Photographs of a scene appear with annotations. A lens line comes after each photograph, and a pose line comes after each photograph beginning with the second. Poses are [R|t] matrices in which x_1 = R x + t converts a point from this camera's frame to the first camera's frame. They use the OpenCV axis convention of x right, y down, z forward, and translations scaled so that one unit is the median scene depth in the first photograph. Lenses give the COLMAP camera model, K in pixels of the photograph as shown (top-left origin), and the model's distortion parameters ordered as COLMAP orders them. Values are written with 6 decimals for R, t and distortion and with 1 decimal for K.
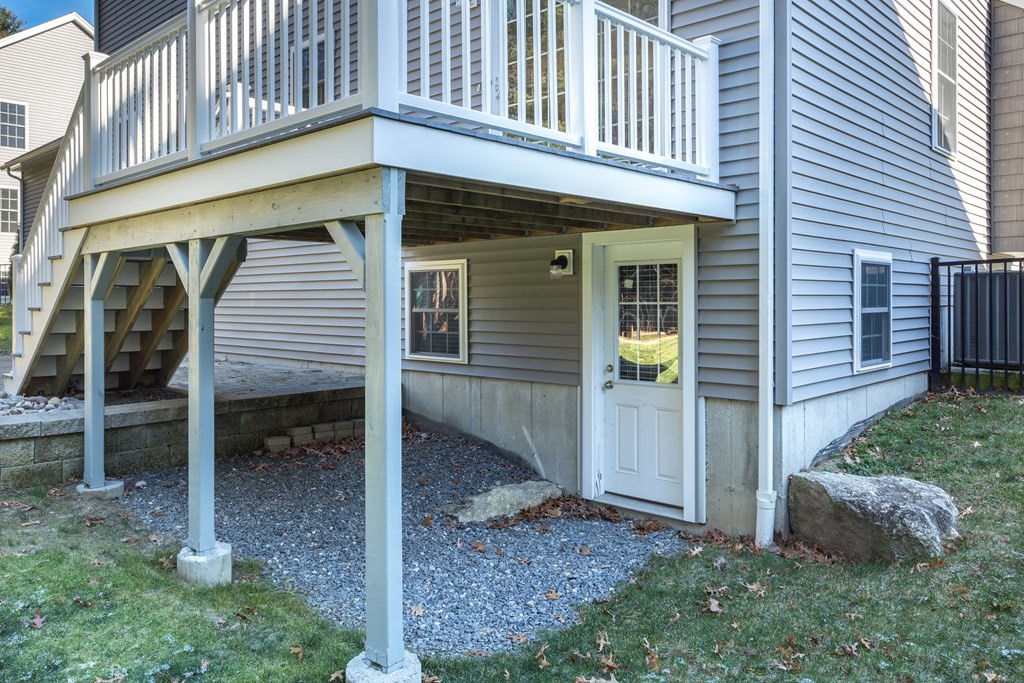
lens RADIAL K [[766.8, 0, 508.7], [0, 766.8, 292.1], [0, 0, 1]] dist [0.002335, 0.001344]
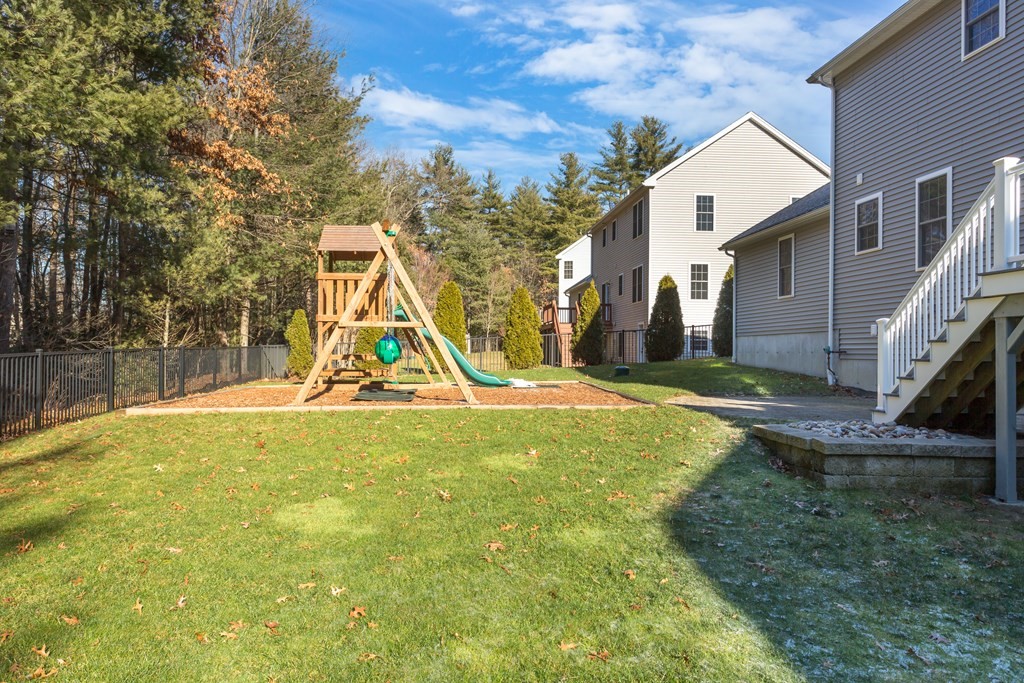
lens RADIAL K [[741.6, 0, 505.9], [0, 741.6, 344.5], [0, 0, 1]] dist [0.007034, -0.002400]
pose [[0.737960, 0.005613, -0.674821, -0.299748], [-0.009884, 0.999948, -0.002491, 0.005748], [0.674772, 0.008508, 0.737977, -0.426337]]
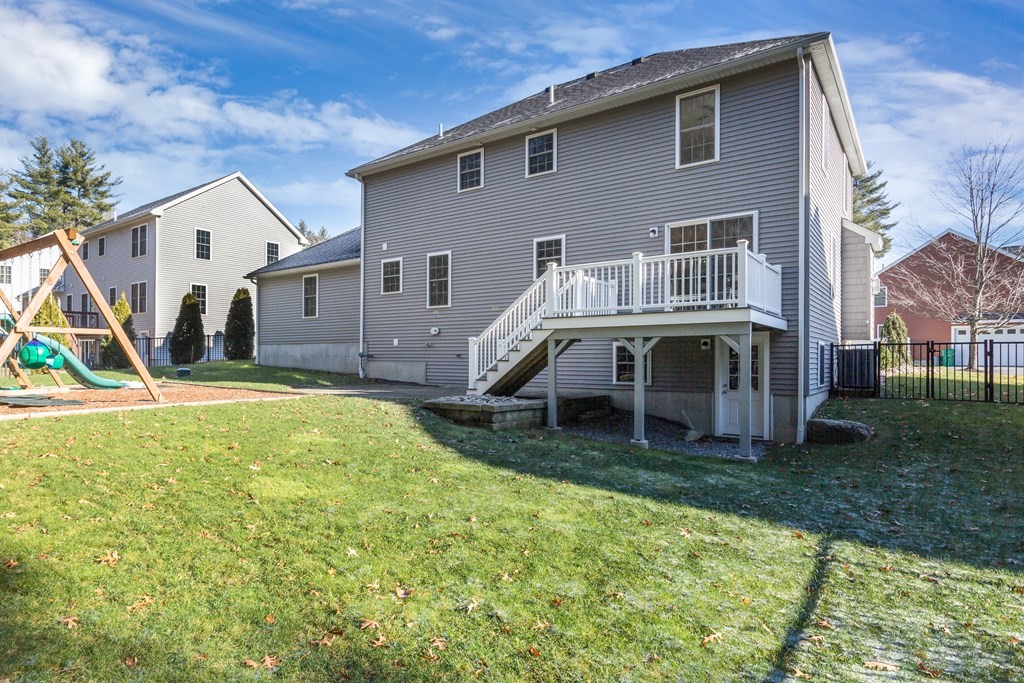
lens RADIAL K [[577.0, 0, 465.6], [0, 577.0, 357.6], [0, 0, 1]] dist [0.001370, -0.000723]
pose [[0.994950, 0.008498, 0.100010, -0.978812], [-0.008883, 0.999955, 0.003403, 0.007081], [-0.099976, -0.004274, 0.994981, -0.884810]]
